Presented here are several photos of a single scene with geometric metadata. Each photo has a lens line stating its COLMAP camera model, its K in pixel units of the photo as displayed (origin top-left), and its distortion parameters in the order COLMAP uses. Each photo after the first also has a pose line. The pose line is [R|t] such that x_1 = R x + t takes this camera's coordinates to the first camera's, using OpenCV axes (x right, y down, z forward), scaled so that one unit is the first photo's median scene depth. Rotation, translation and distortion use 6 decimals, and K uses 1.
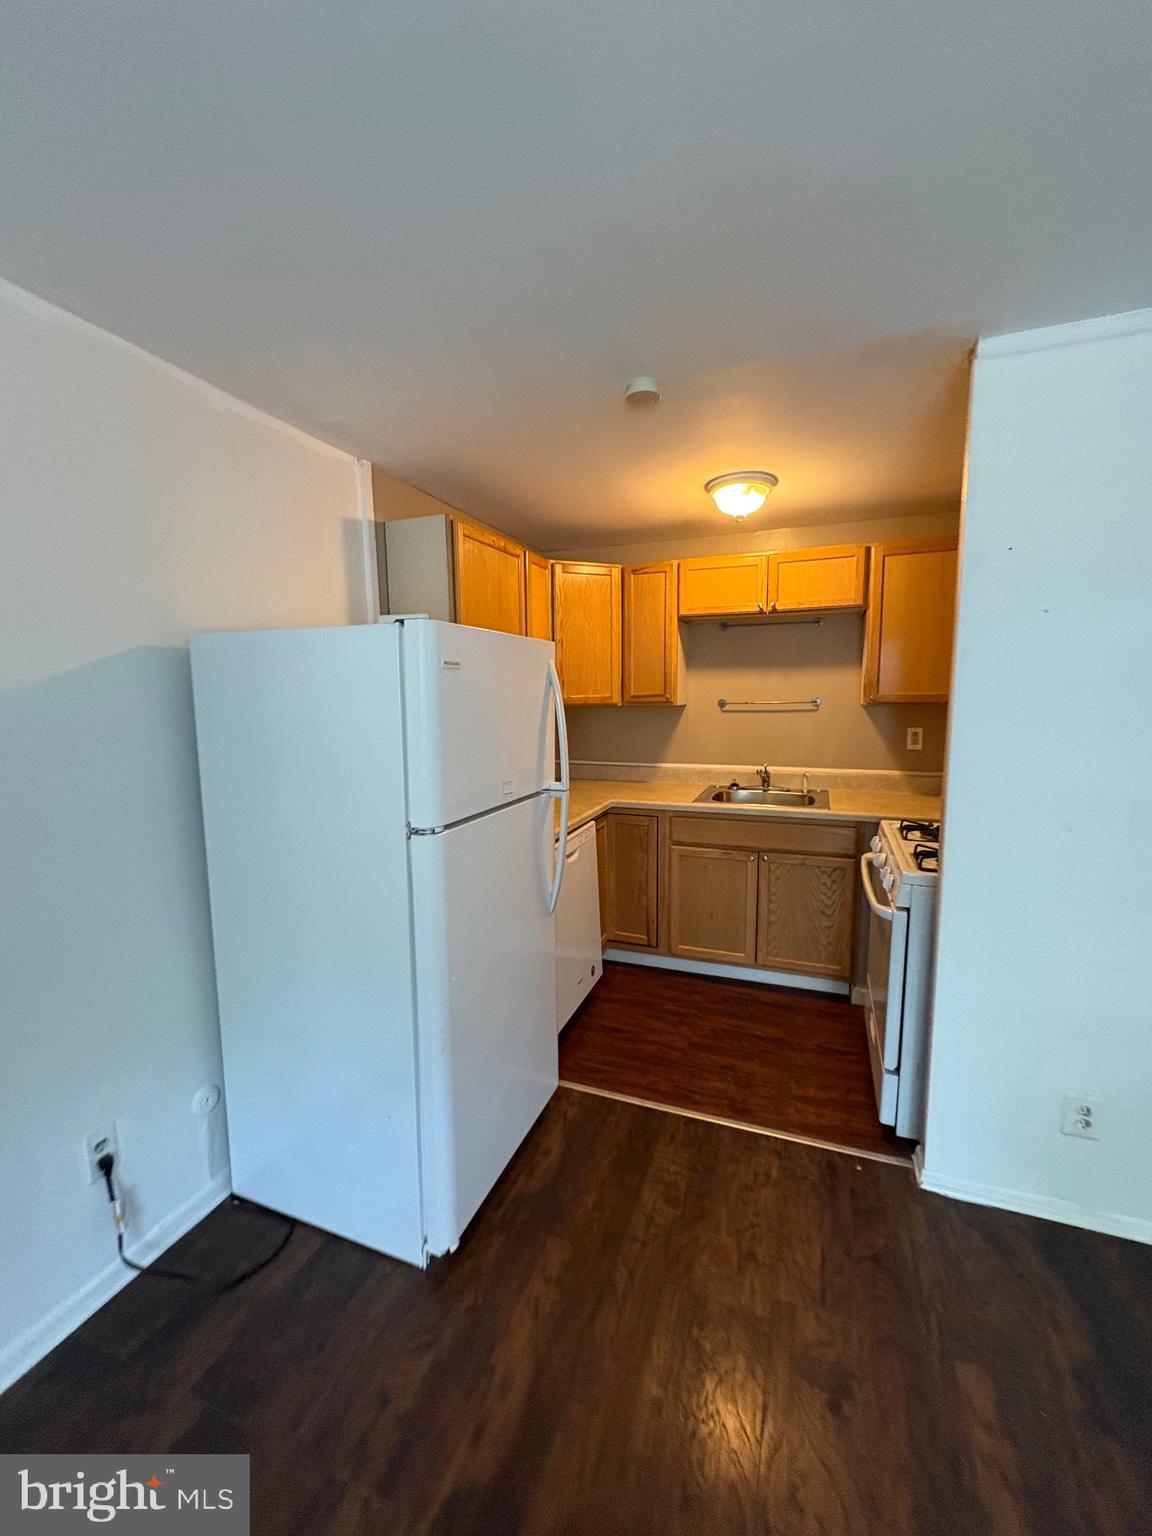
lens RADIAL K [[614.3, 0, 576.0], [0, 614.3, 768.0], [0, 0, 1]] dist [-0.000796, 0.000063]
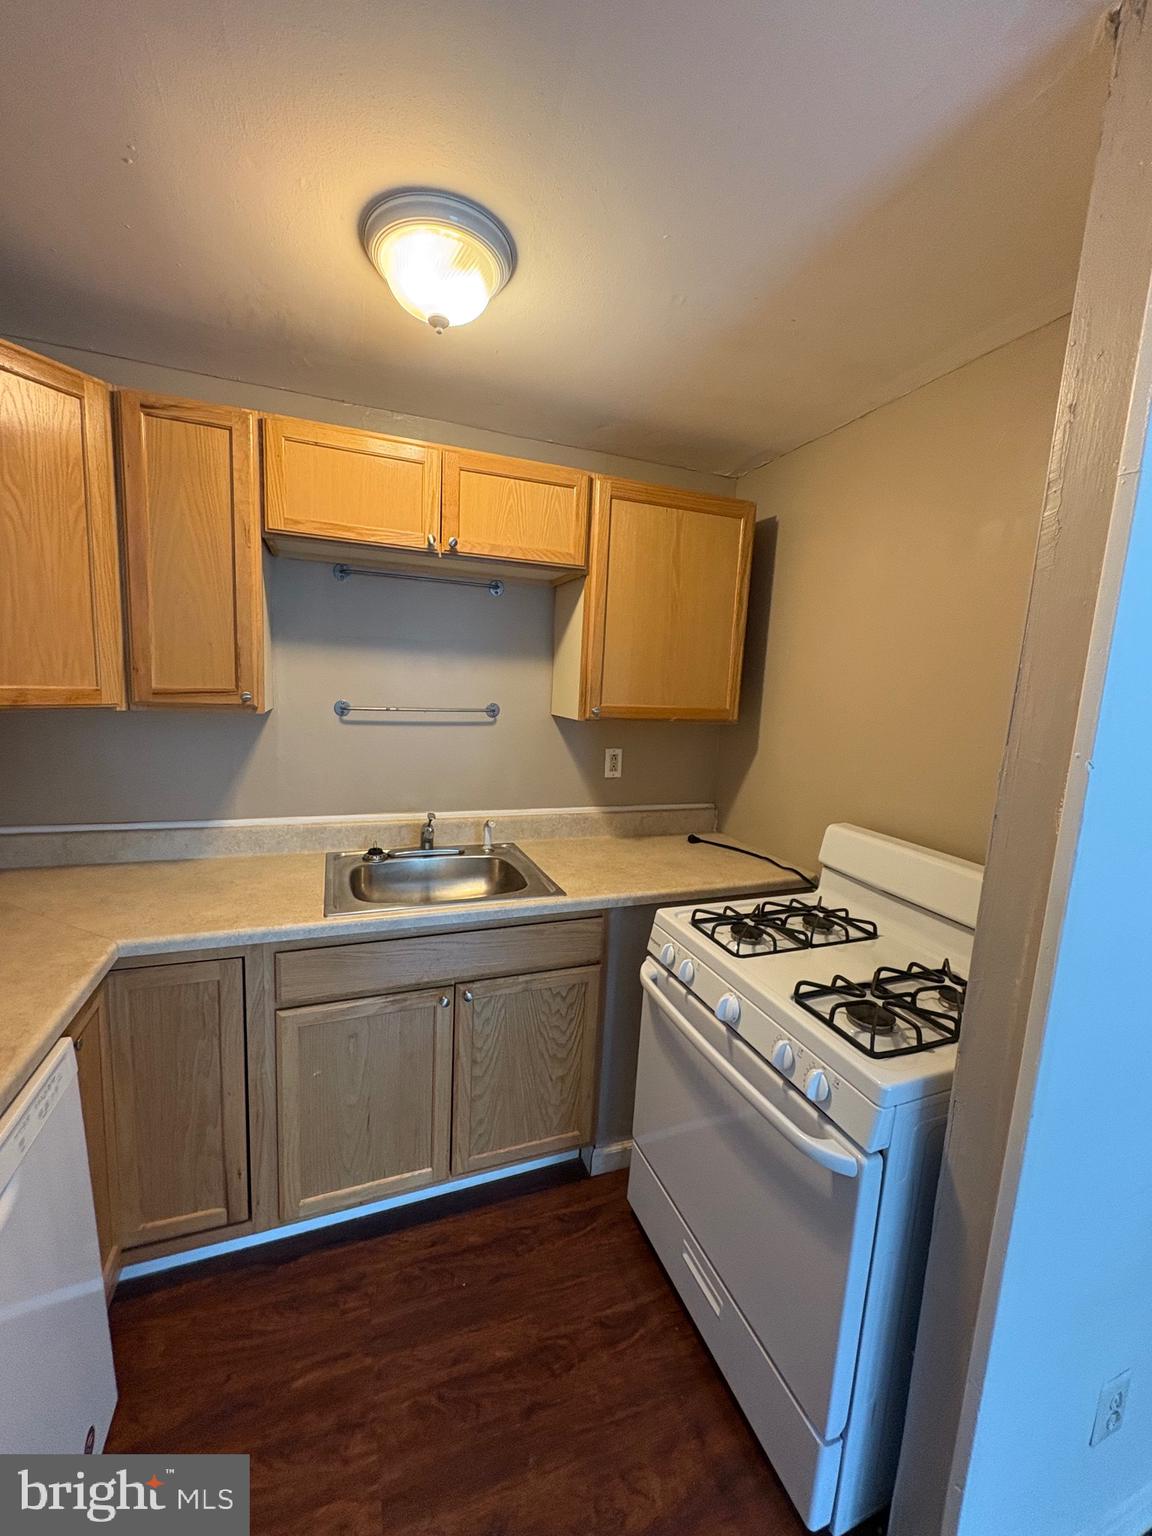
lens RADIAL K [[614.3, 0, 576.0], [0, 614.3, 768.0], [0, 0, 1]] dist [-0.000796, 0.000063]
pose [[0.736169, -0.046721, 0.675183, 0.012051], [0.031258, 0.998897, 0.035040, -0.070456], [-0.676075, -0.004690, 0.736818, 0.484091]]
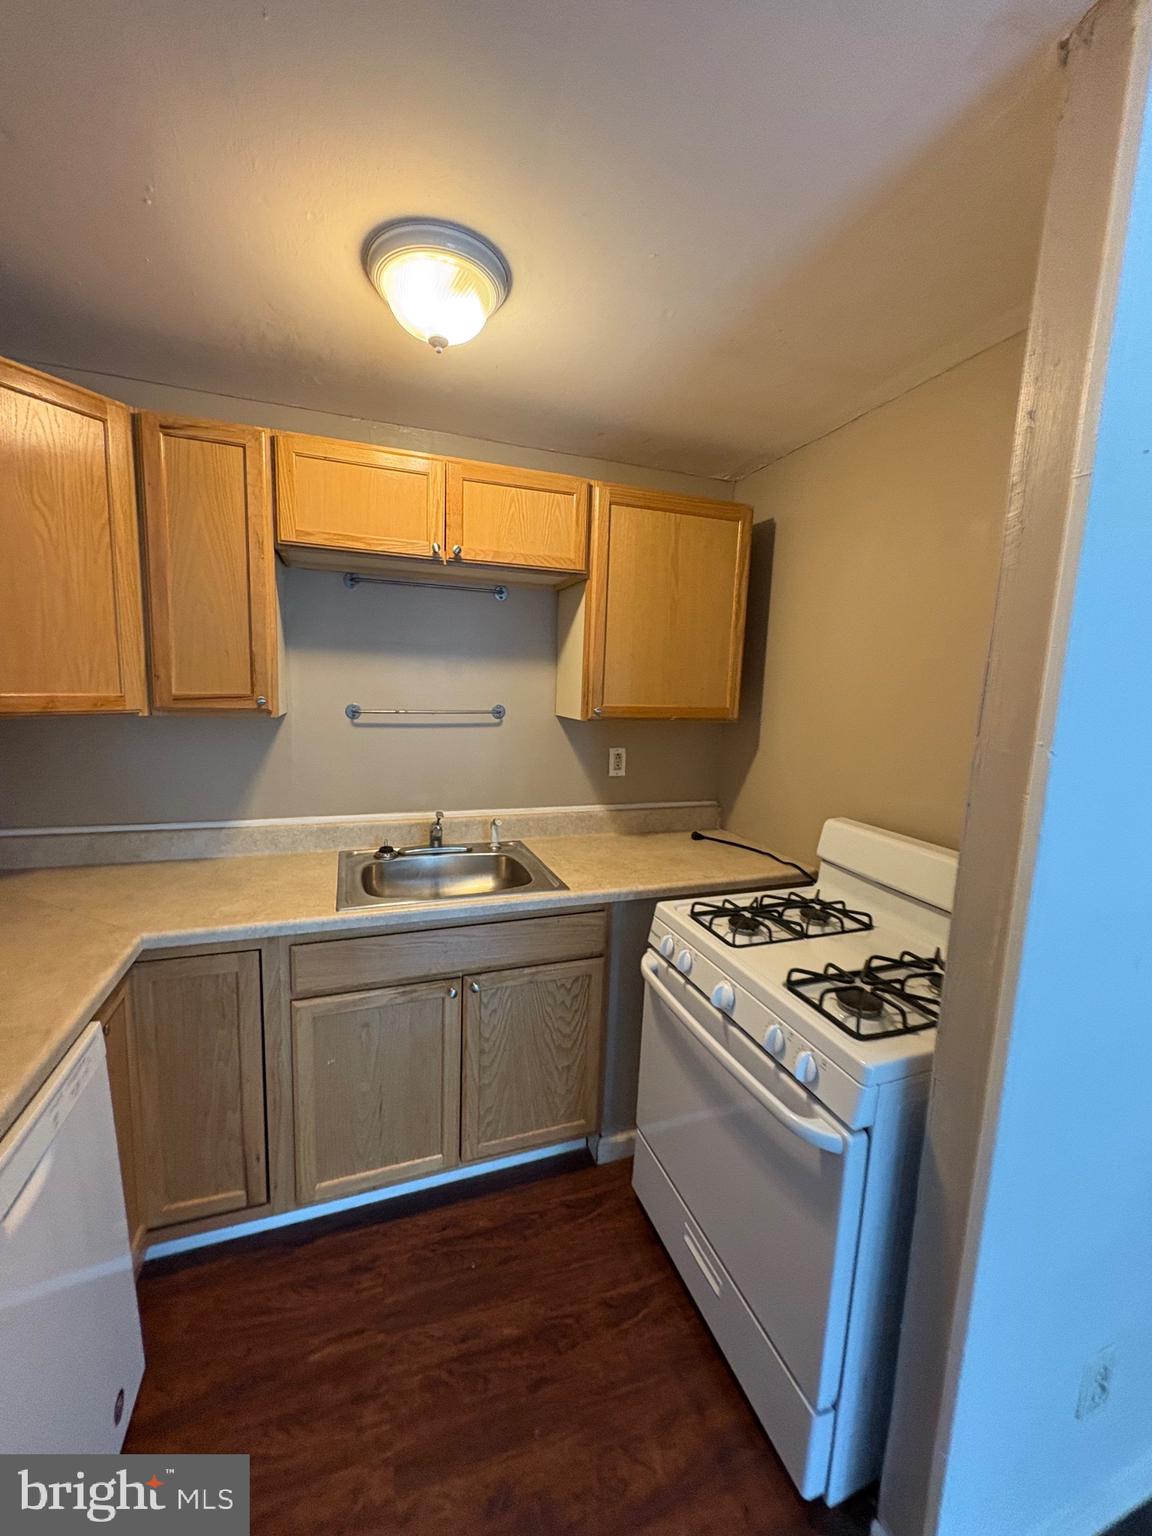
lens RADIAL K [[611.2, 0, 574.7], [0, 611.2, 767.2], [0, 0, 1]] dist [-0.001041, 0.000117]
pose [[0.750854, -0.051181, 0.658482, 0.009660], [0.042294, 0.998673, 0.029395, -0.067087], [-0.659112, 0.005778, 0.752022, 0.466965]]
